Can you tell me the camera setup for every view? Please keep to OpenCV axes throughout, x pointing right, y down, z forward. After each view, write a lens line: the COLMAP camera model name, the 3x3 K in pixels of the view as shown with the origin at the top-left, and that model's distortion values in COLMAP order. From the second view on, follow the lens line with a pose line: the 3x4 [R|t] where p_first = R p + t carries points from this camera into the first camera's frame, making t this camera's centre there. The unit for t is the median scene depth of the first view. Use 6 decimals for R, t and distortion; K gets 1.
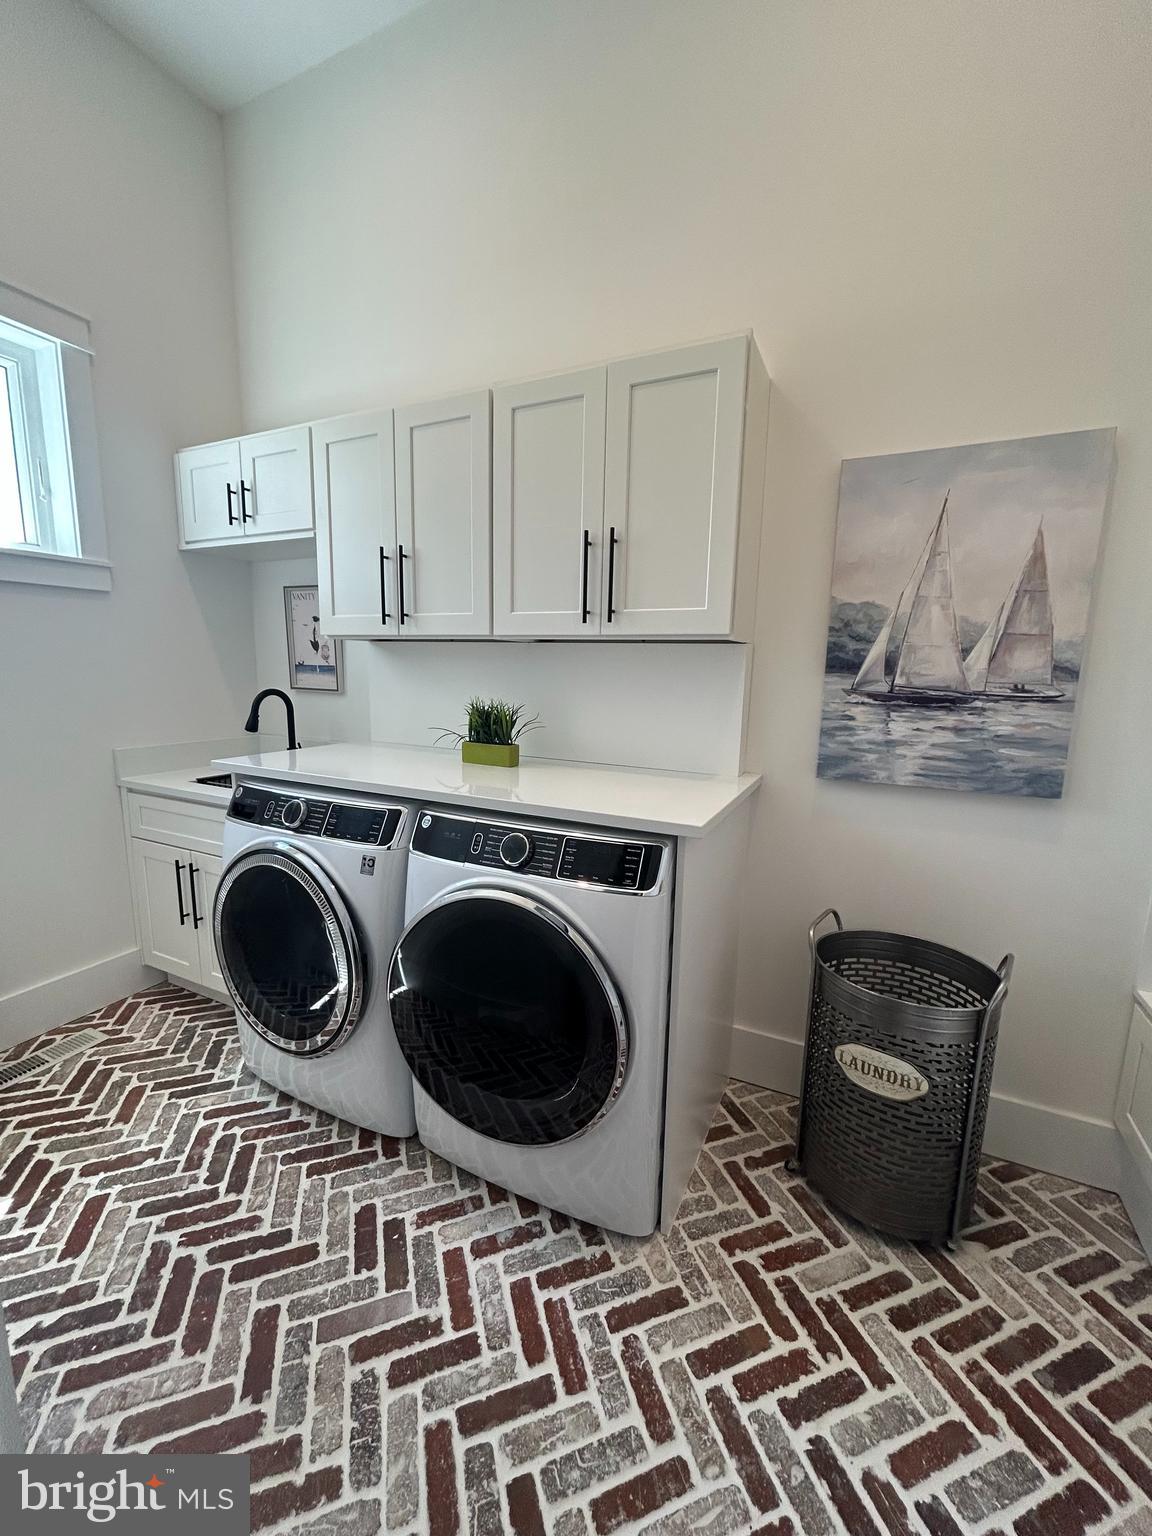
lens RADIAL K [[607.4, 0, 581.4], [0, 607.4, 762.1], [0, 0, 1]] dist [-0.001672, -0.002355]
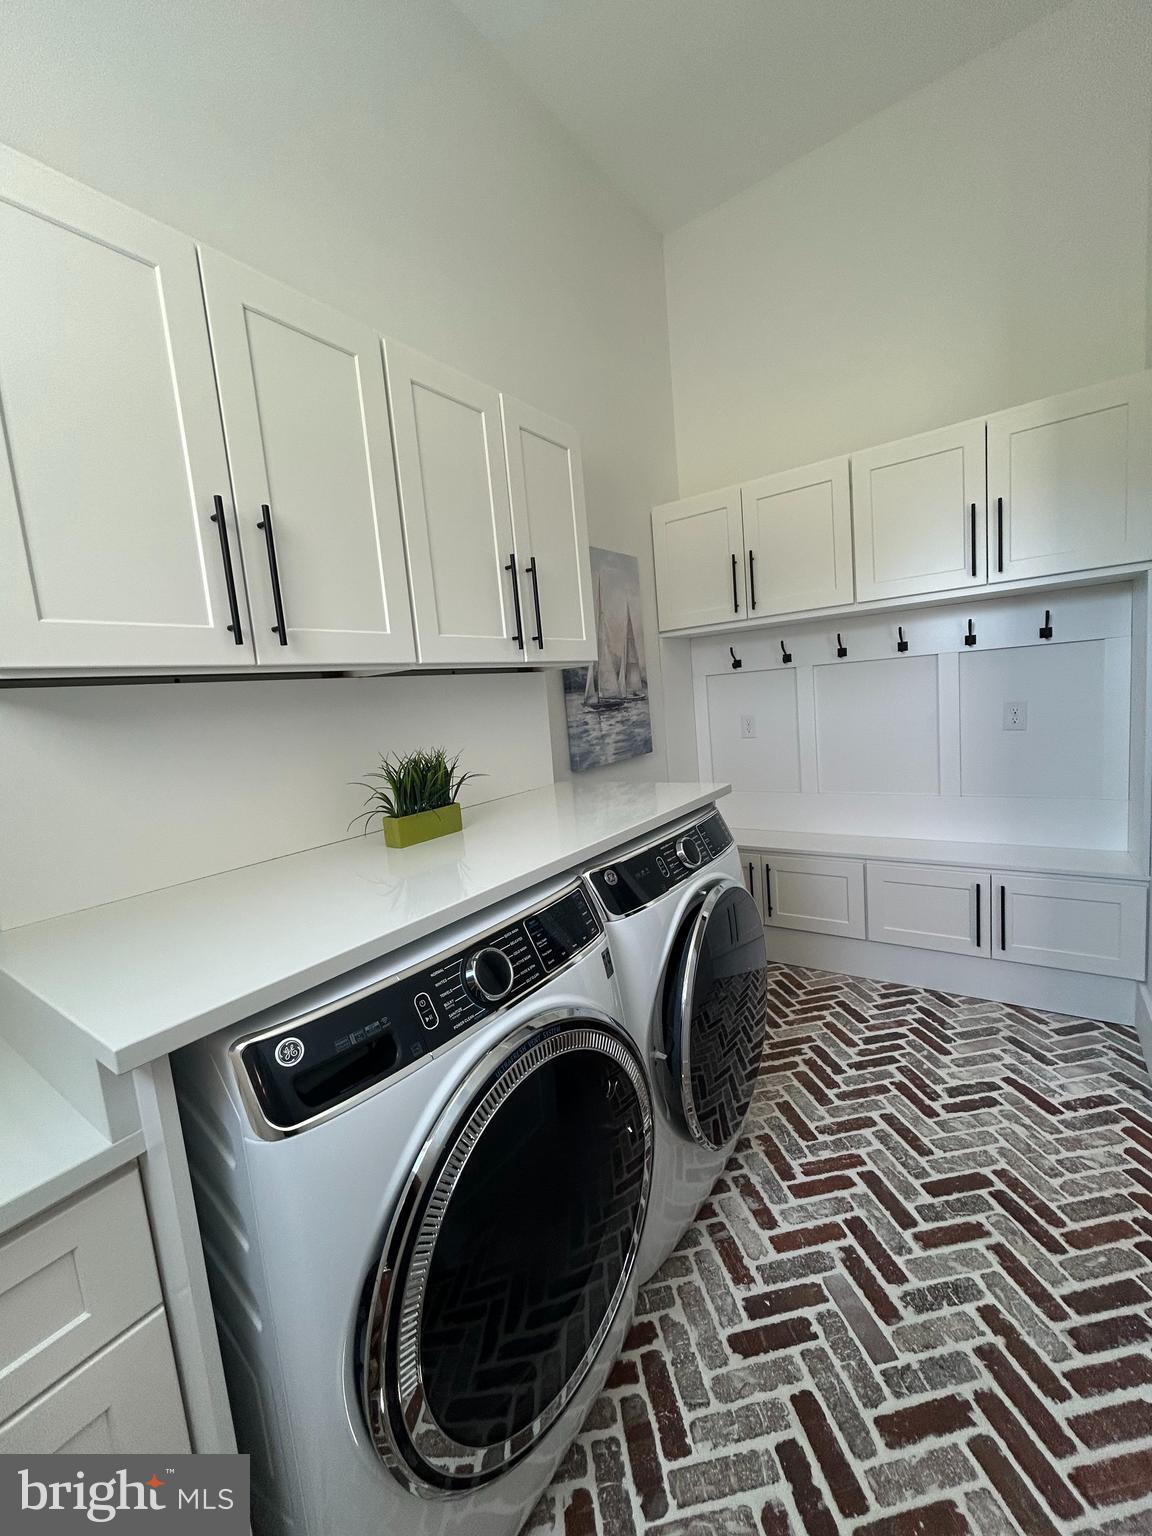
lens RADIAL K [[607.4, 0, 576.7], [0, 607.4, 764.6], [0, 0, 1]] dist [-0.001672, -0.002355]
pose [[0.179648, -0.146047, 0.972829, -1.177954], [0.248337, 0.963622, 0.098805, -0.158130], [-0.951870, 0.223839, 0.209381, 0.949496]]
